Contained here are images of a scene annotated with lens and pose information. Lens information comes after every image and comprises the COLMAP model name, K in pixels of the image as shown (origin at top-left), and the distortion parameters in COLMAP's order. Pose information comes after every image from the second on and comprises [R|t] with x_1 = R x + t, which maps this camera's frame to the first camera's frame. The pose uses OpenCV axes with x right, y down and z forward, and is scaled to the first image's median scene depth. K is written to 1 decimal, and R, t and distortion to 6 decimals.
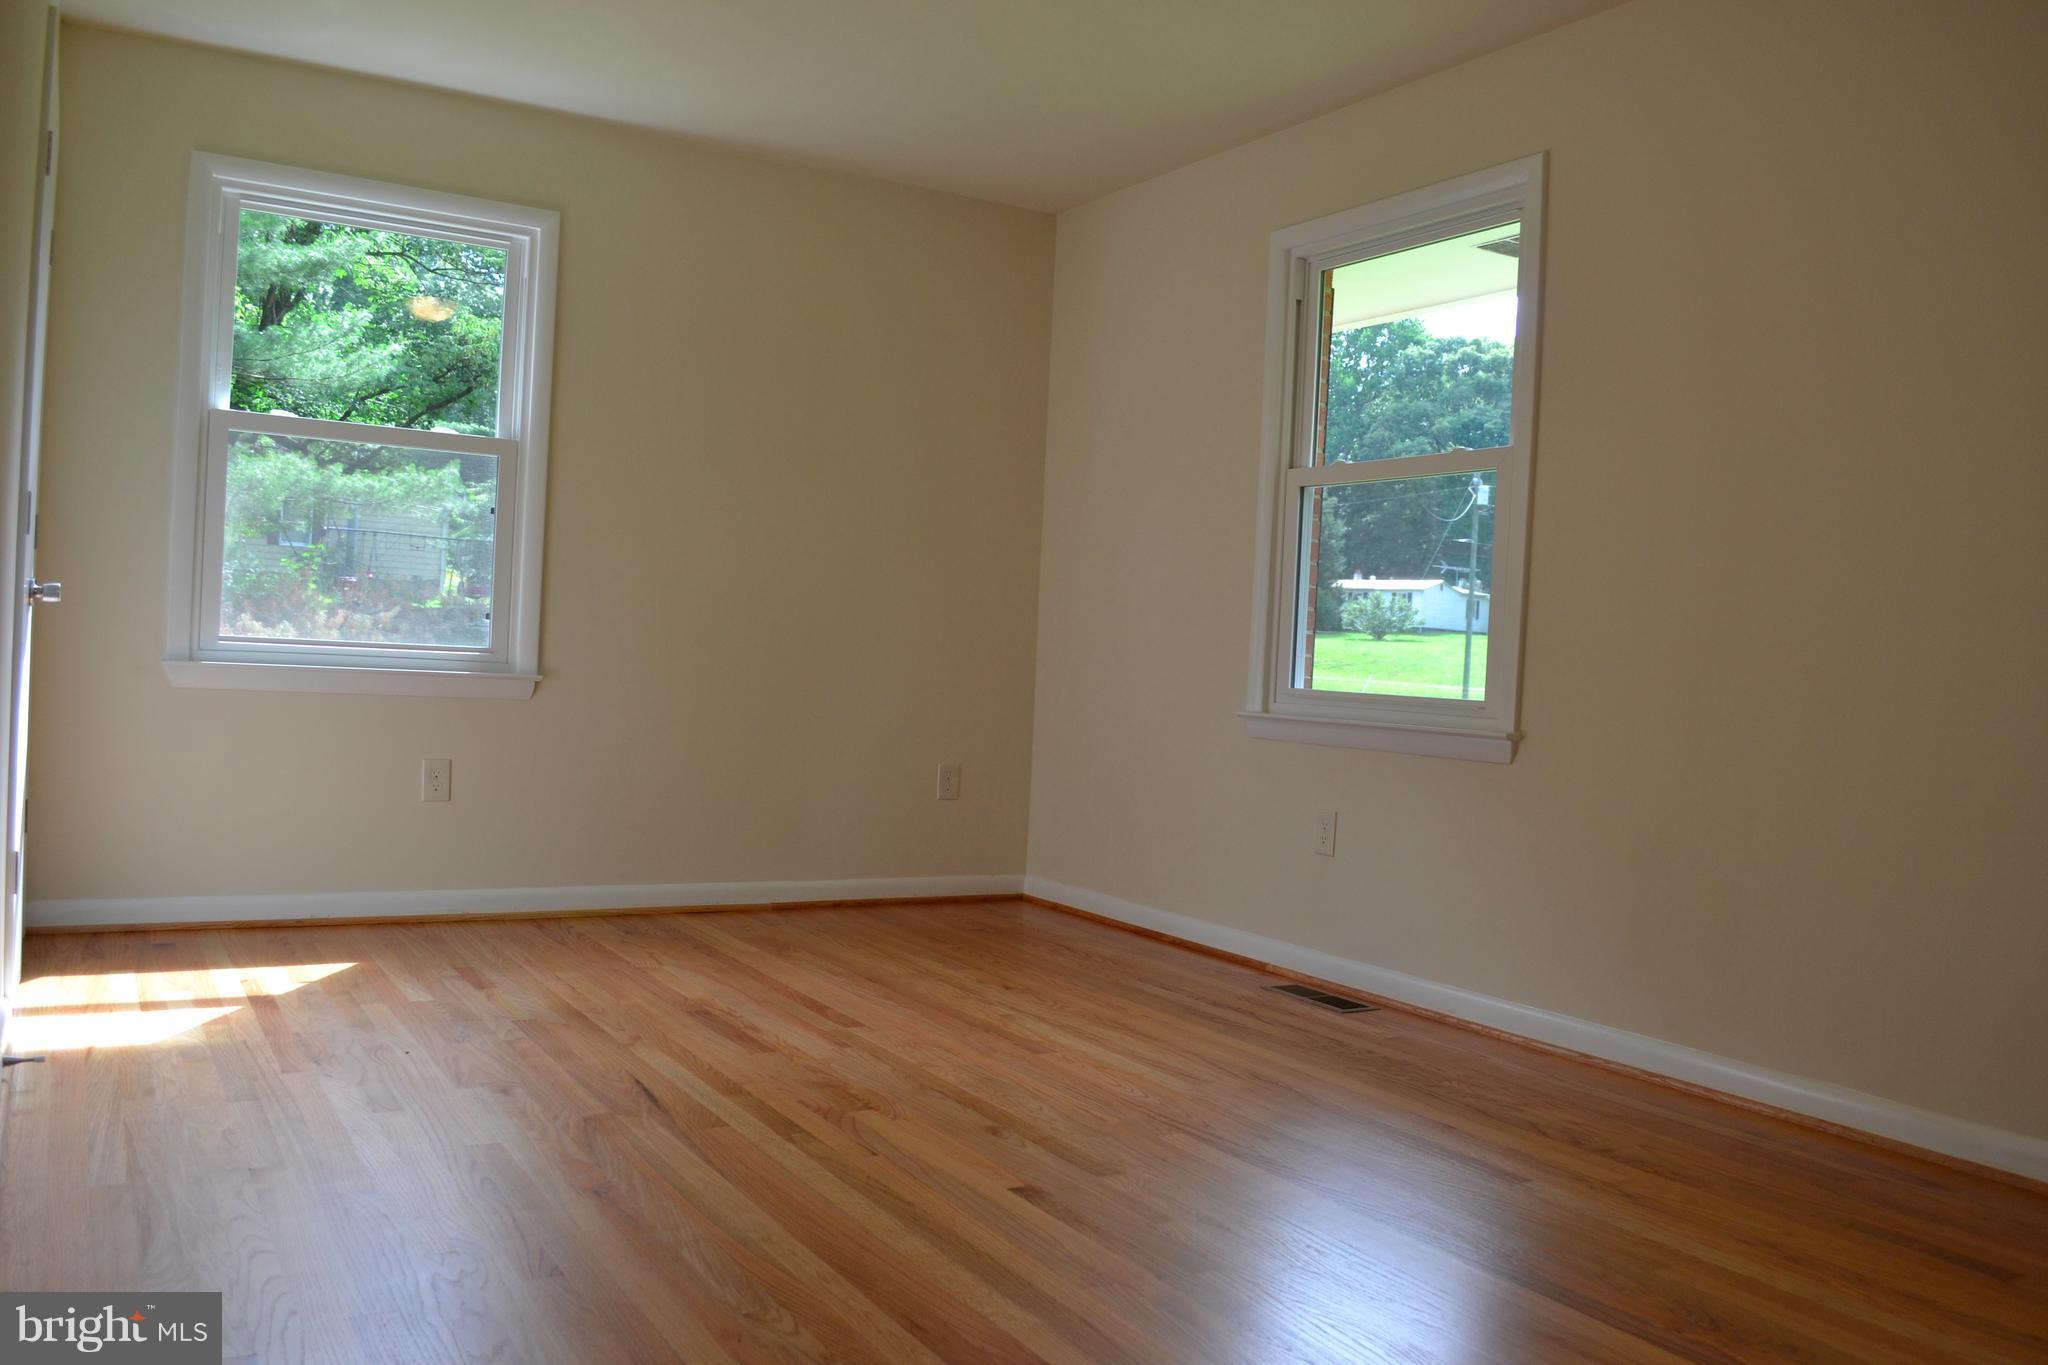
lens RADIAL K [[1641.9, 0, 1026.9], [0, 1641.9, 676.6], [0, 0, 1]] dist [-0.069797, 0.001720]
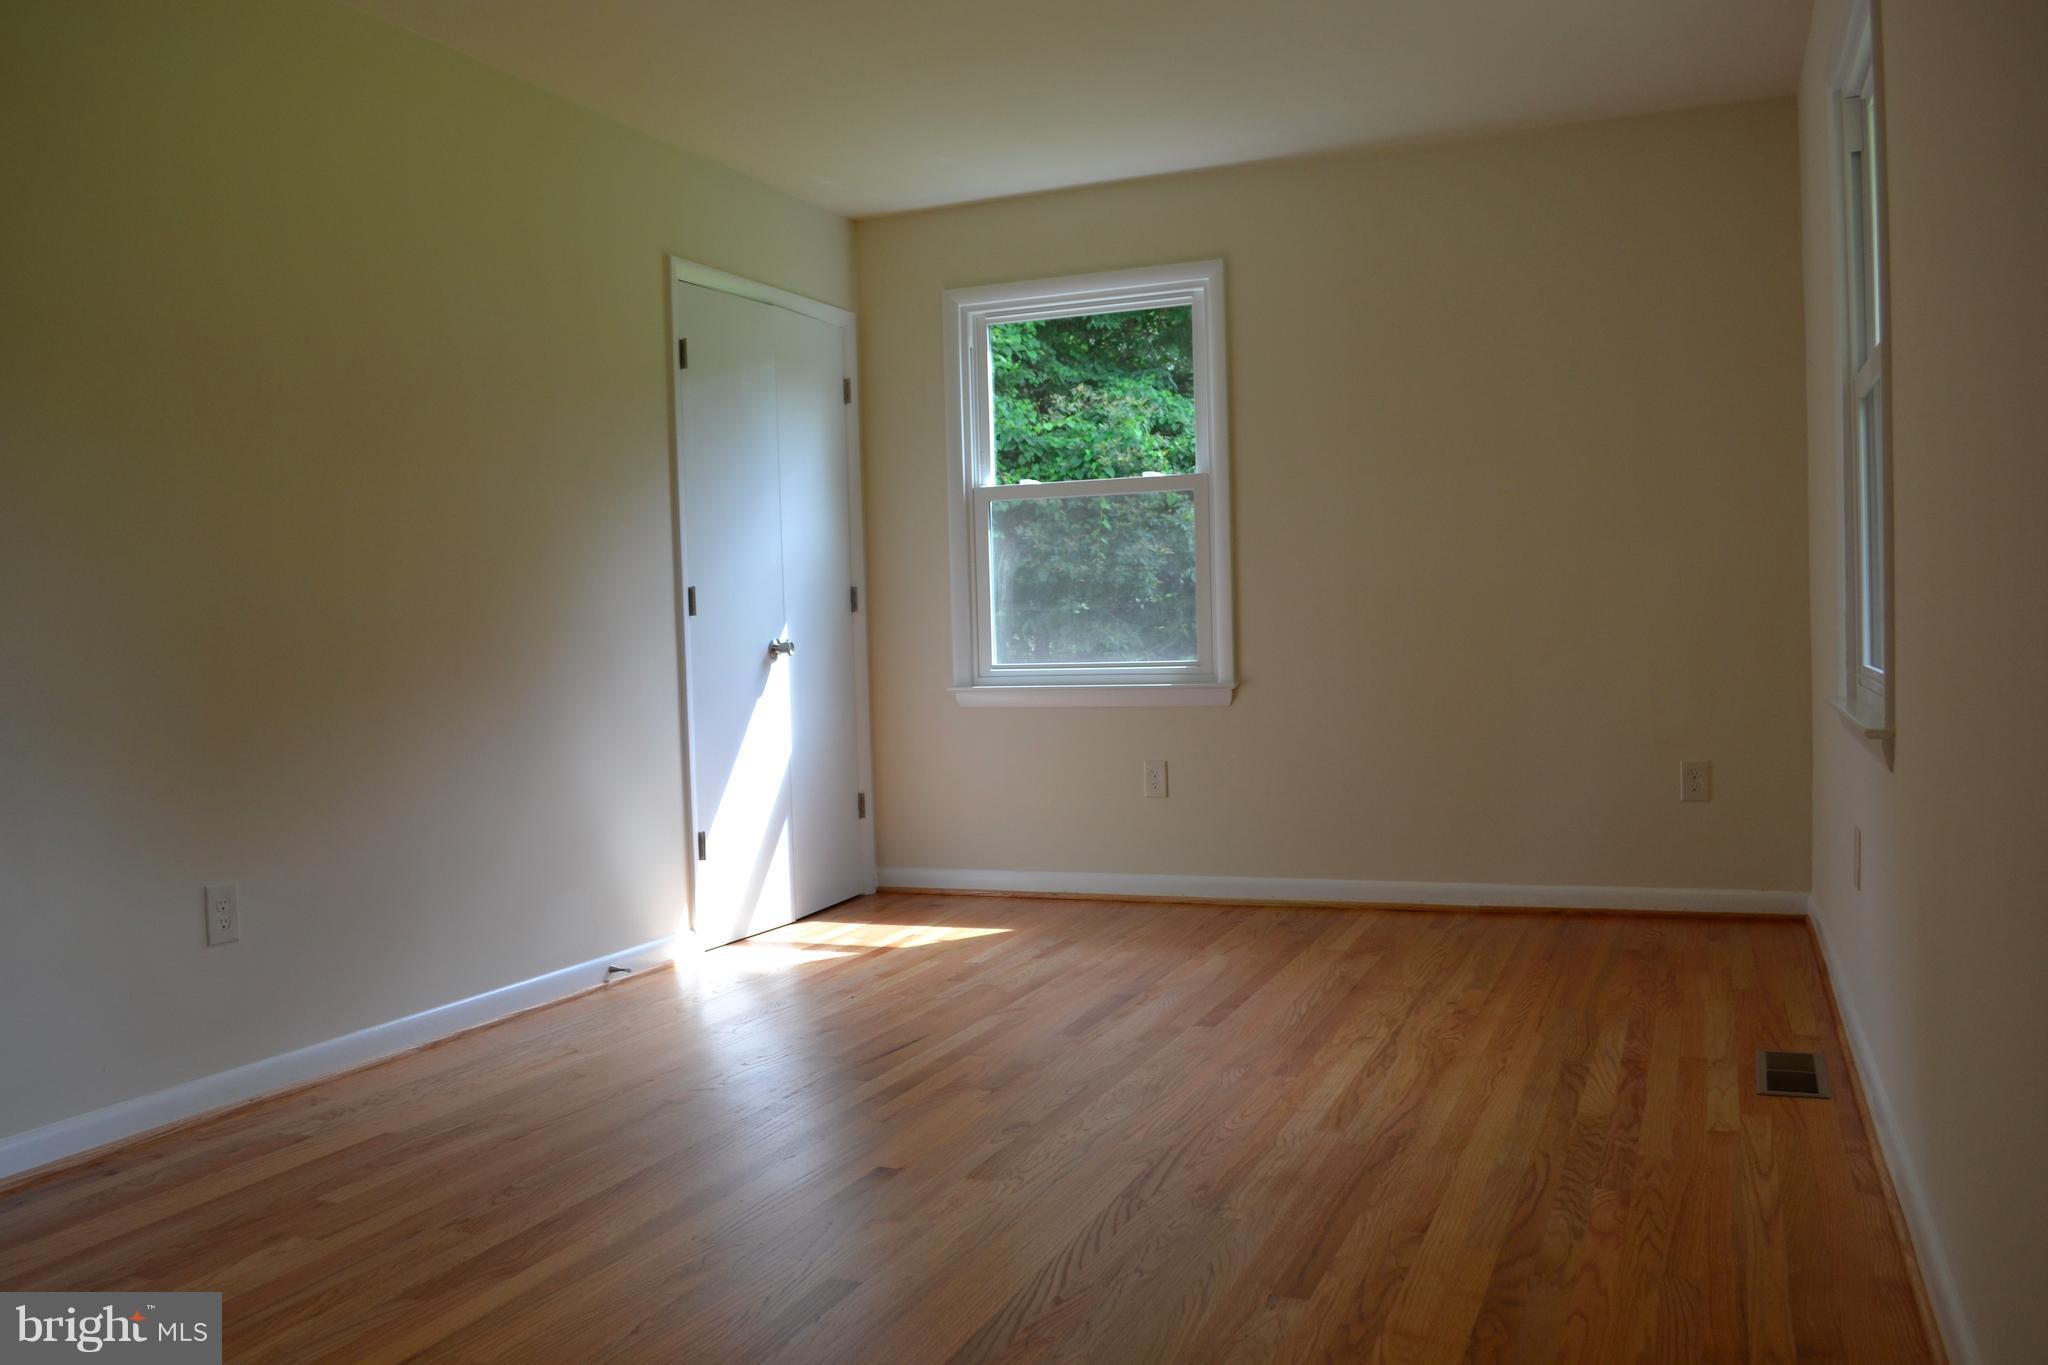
lens RADIAL K [[1641.9, 0, 1028.6], [0, 1641.9, 686.7], [0, 0, 1]] dist [-0.069797, 0.001720]
pose [[0.590043, -0.036649, -0.806540, 0.570533], [0.051843, 0.998627, -0.007450, 0.002685], [0.805706, -0.037417, 0.591133, 0.267706]]
